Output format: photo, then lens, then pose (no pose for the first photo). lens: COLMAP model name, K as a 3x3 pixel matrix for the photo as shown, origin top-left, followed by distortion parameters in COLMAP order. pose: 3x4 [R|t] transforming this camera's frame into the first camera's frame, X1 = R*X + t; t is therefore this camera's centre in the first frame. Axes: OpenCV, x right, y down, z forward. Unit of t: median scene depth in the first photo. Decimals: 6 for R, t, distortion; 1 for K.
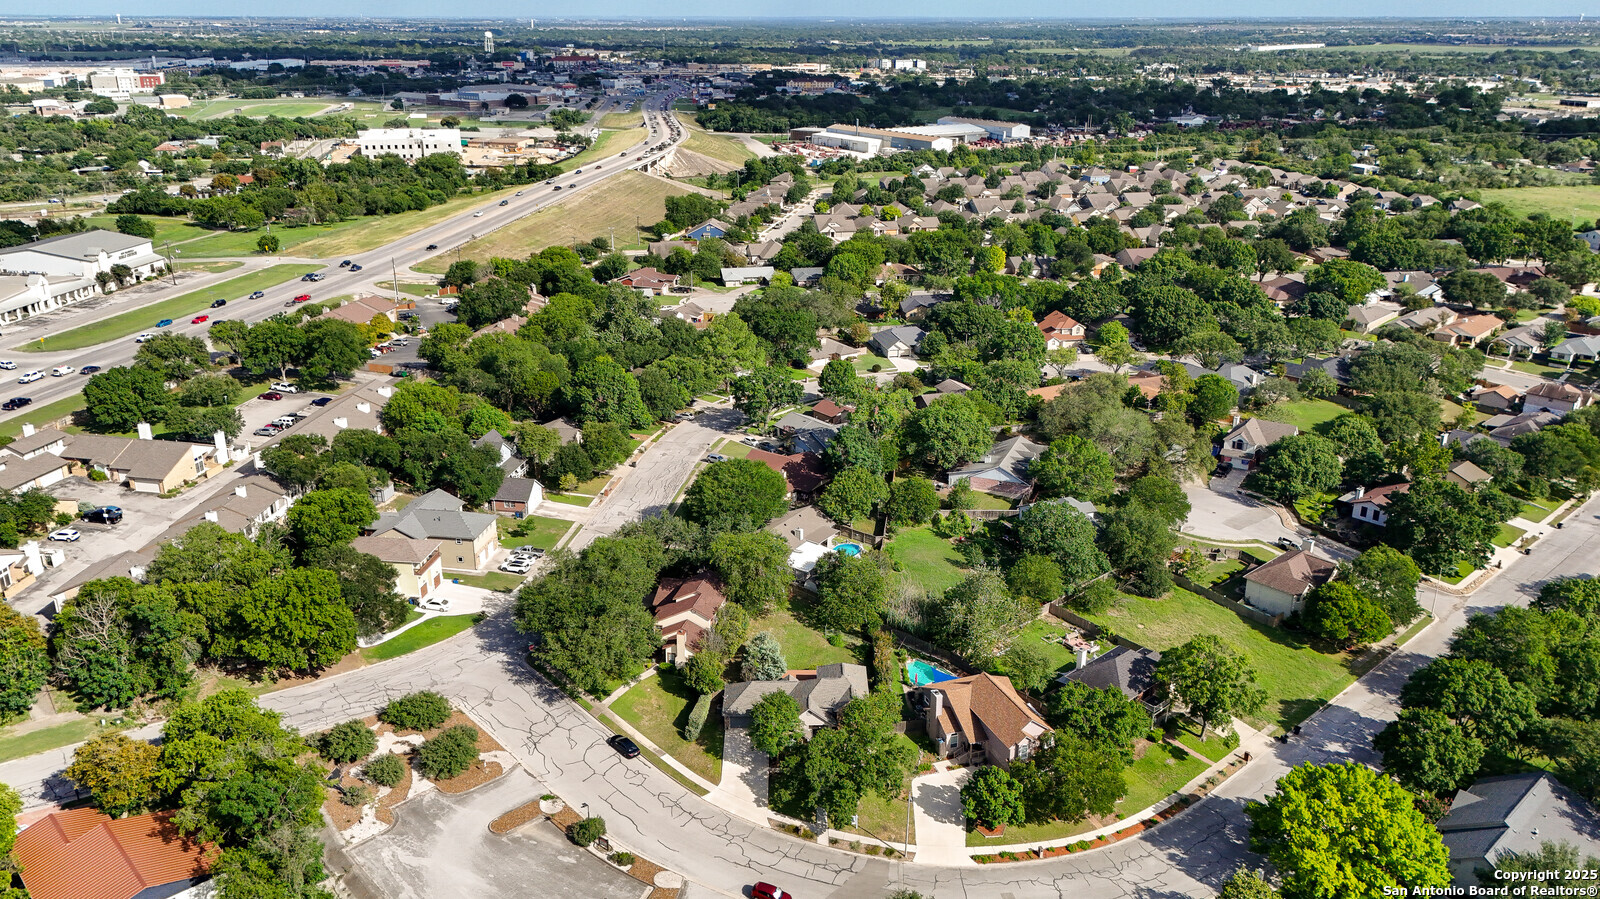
lens RADIAL K [[1196.7, 0, 778.3], [0, 1196.7, 453.0], [0, 0, 1]] dist [0.077355, -0.084214]
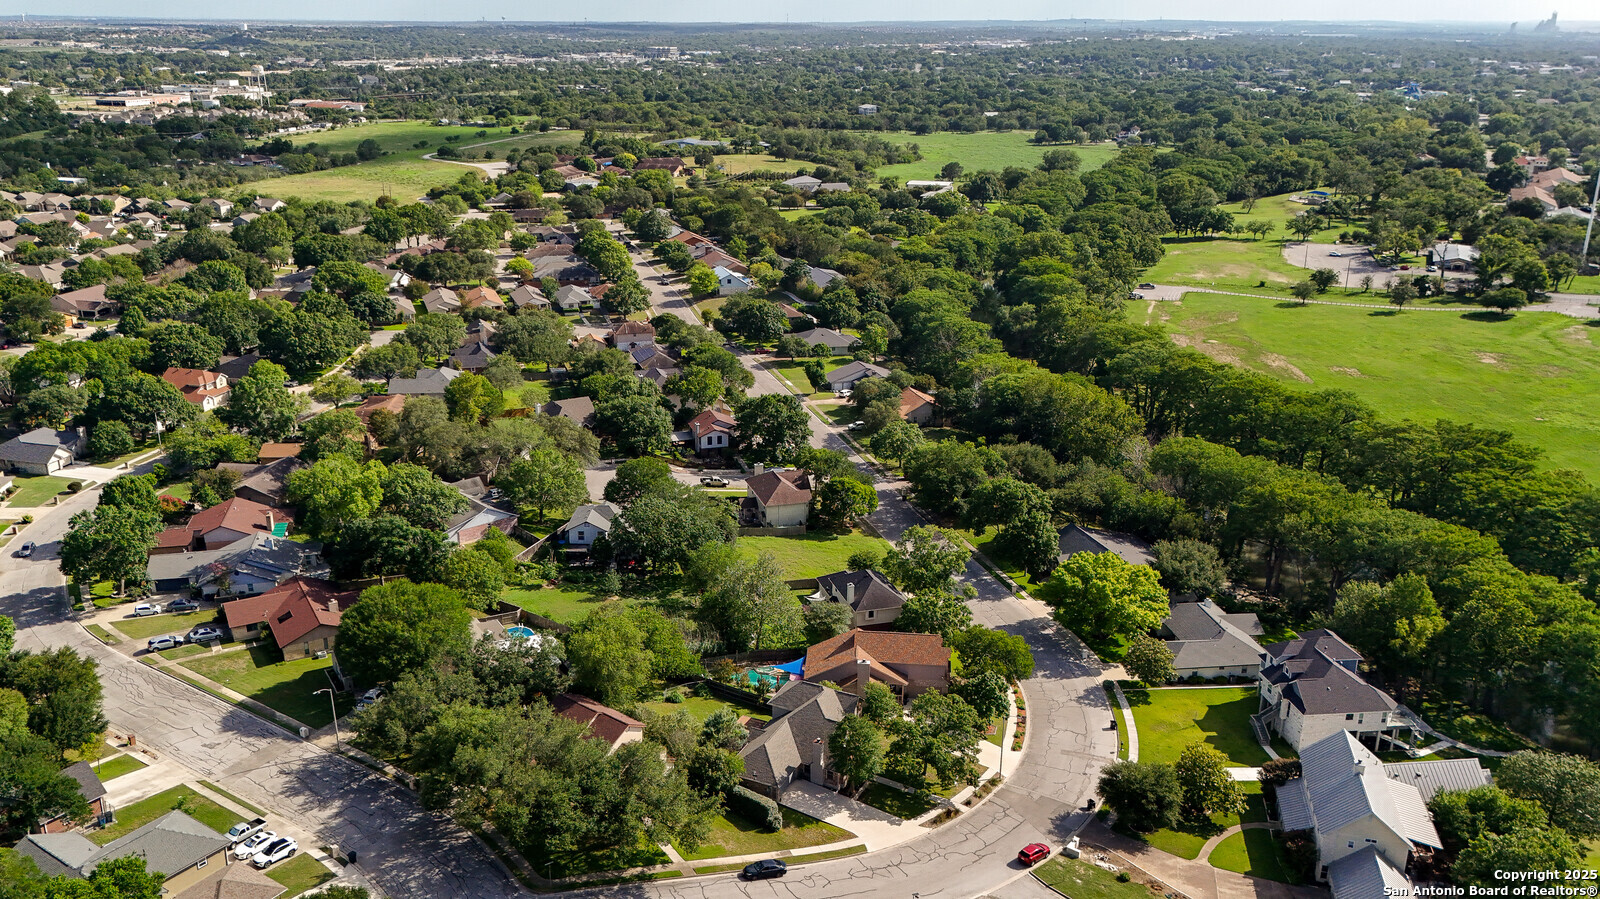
lens RADIAL K [[1196.2, 0, 800.0], [0, 1196.2, 449.5], [0, 0, 1]] dist [0.085384, -0.107443]
pose [[0.440356, -0.289016, 0.850033, -0.753455], [0.291406, 0.941524, 0.169162, -0.180793], [-0.849217, 0.173213, 0.498826, 0.473314]]
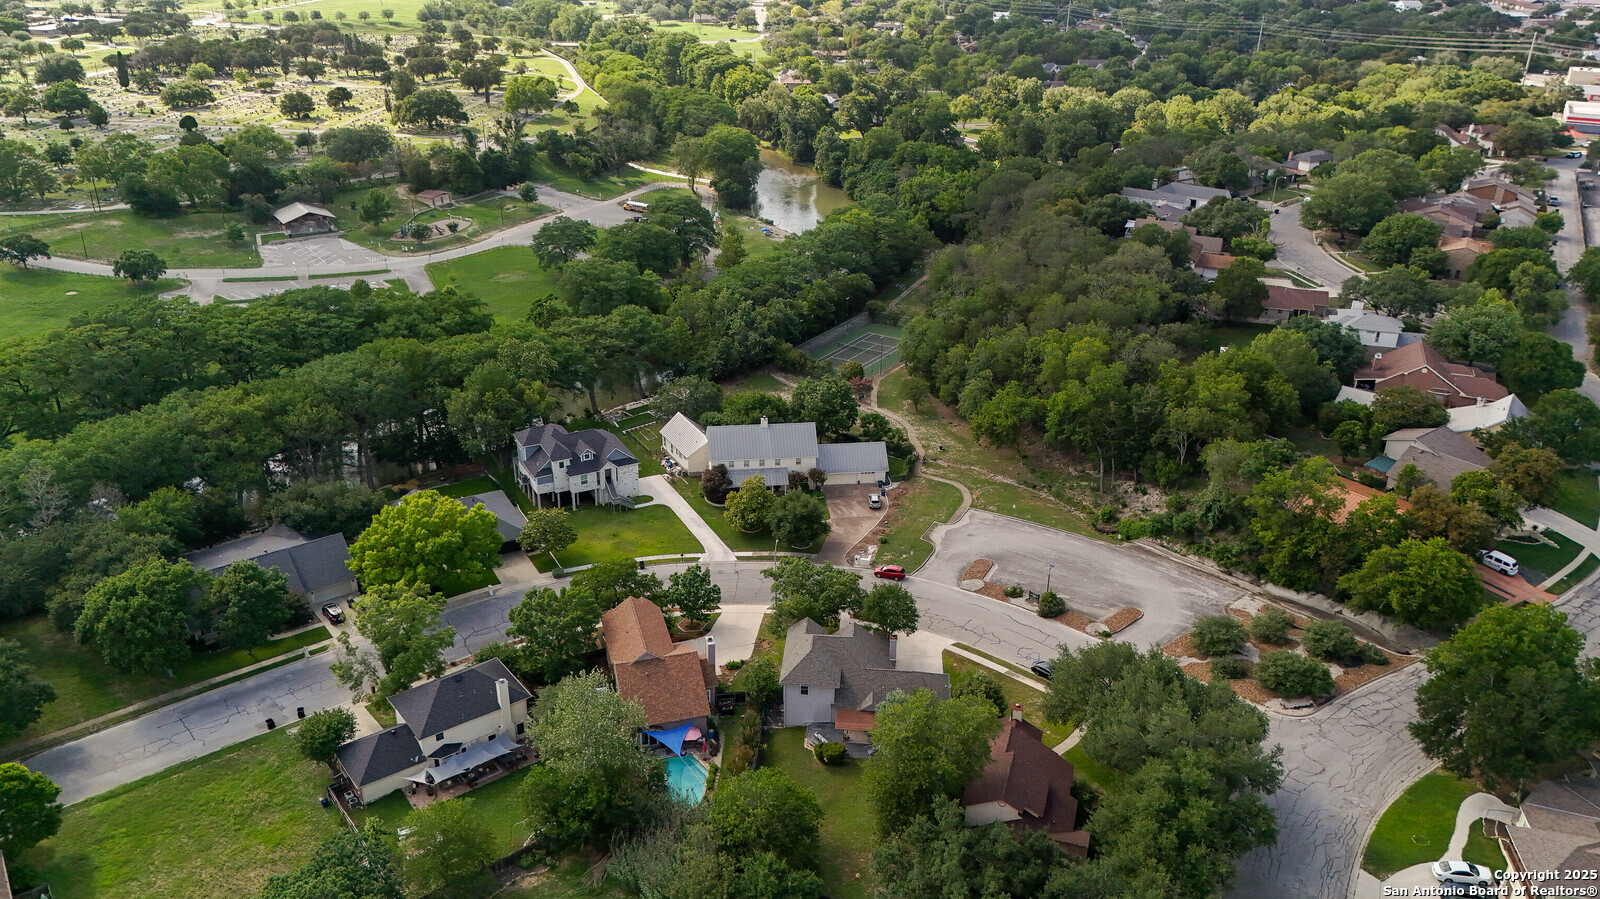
lens RADIAL K [[1175.8, 0, 799.4], [0, 1175.8, 441.4], [0, 0, 1]] dist [0.075800, -0.080650]
pose [[-0.997358, -0.043786, 0.057957, 0.020315], [0.009349, 0.713873, 0.700213, -0.513871], [-0.072034, 0.698905, -0.711577, 1.497833]]
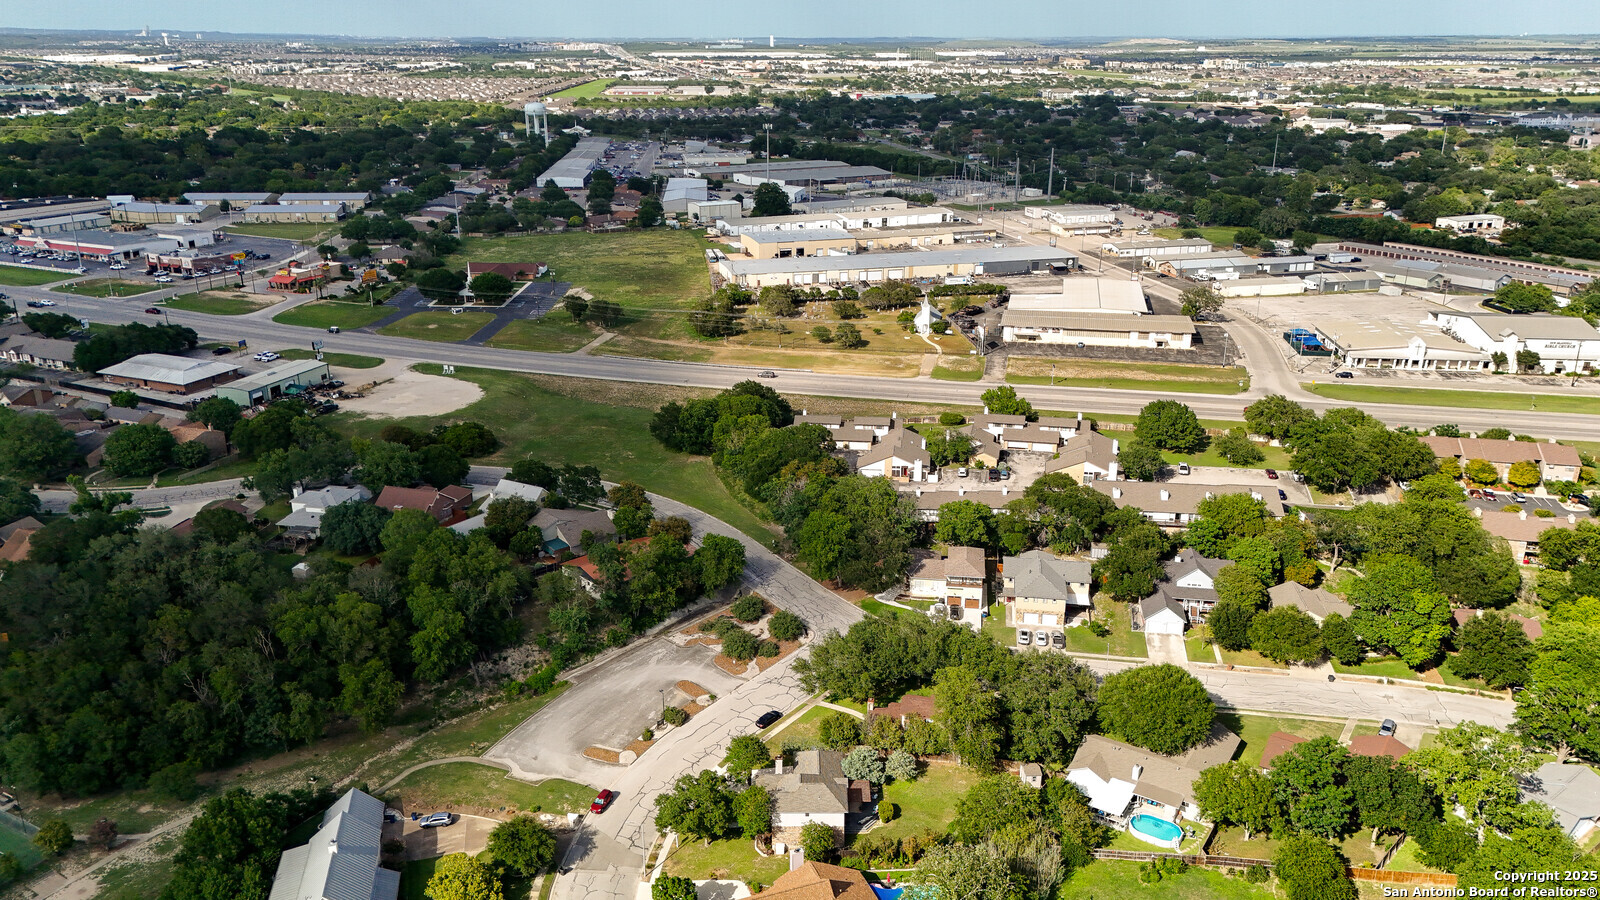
lens RADIAL K [[1196.2, 0, 800.0], [0, 1196.2, 450.0], [0, 0, 1]] dist [0.085384, -0.107443]
pose [[0.013537, 0.320500, -0.947152, 0.975262], [-0.341233, 0.891854, 0.296911, -0.397952], [0.939881, 0.319180, 0.121438, 0.759142]]
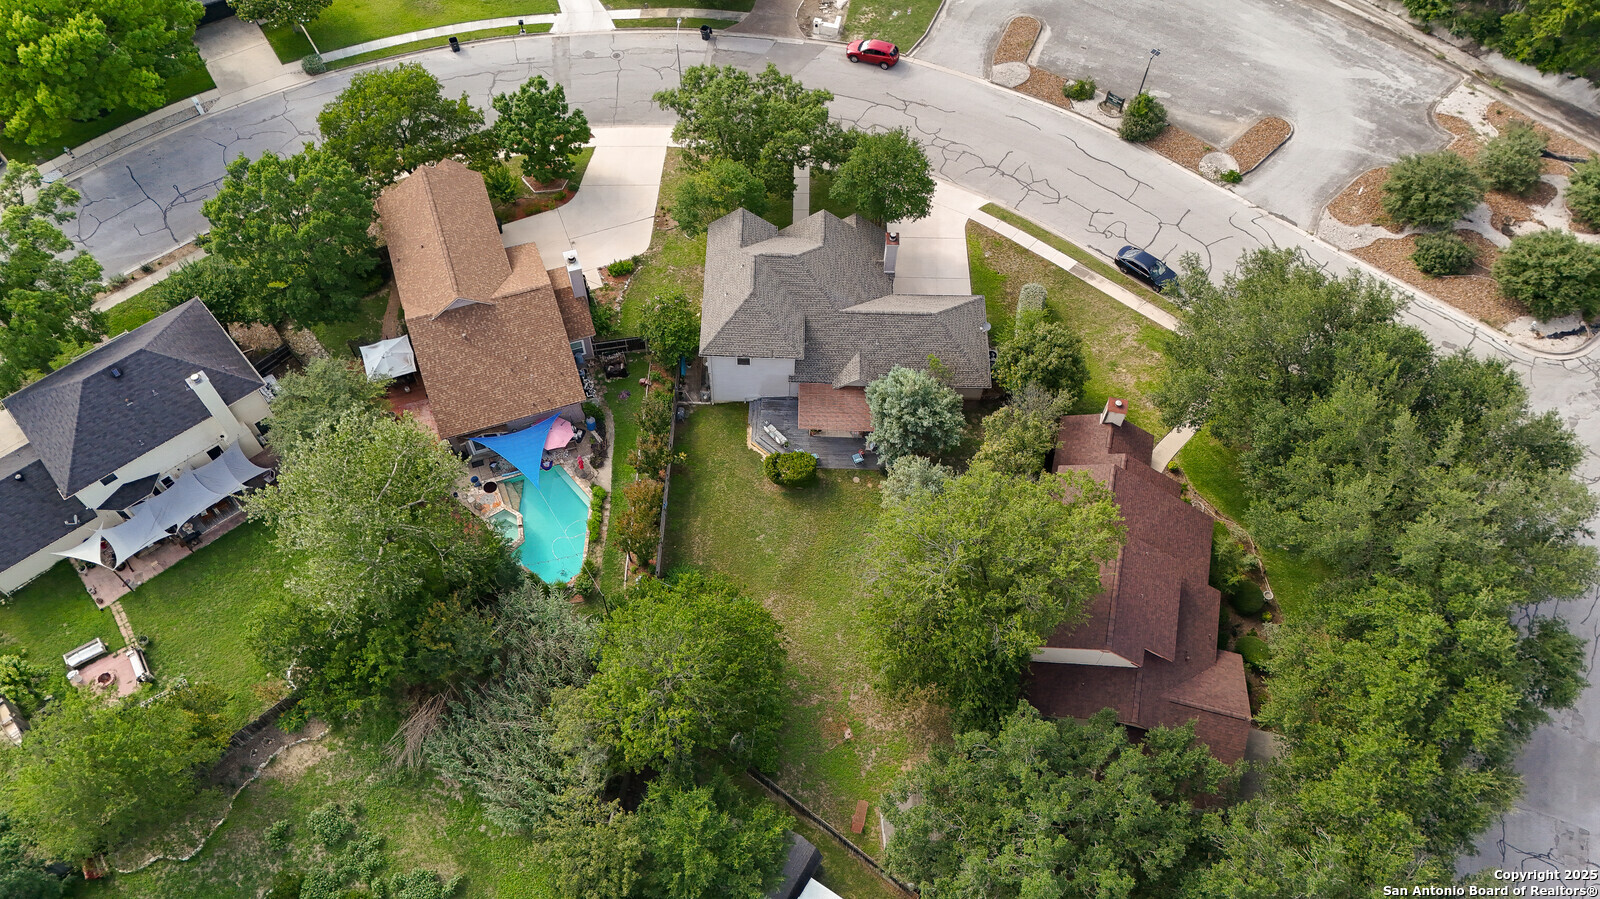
lens RADIAL K [[1175.8, 0, 799.4], [0, 1175.8, 441.4], [0, 0, 1]] dist [0.075800, -0.080650]
pose [[-0.999672, -0.017977, -0.018259, 0.042447], [-0.021503, 0.201052, 0.979344, -0.272616], [-0.013935, 0.979416, -0.201373, 1.158806]]
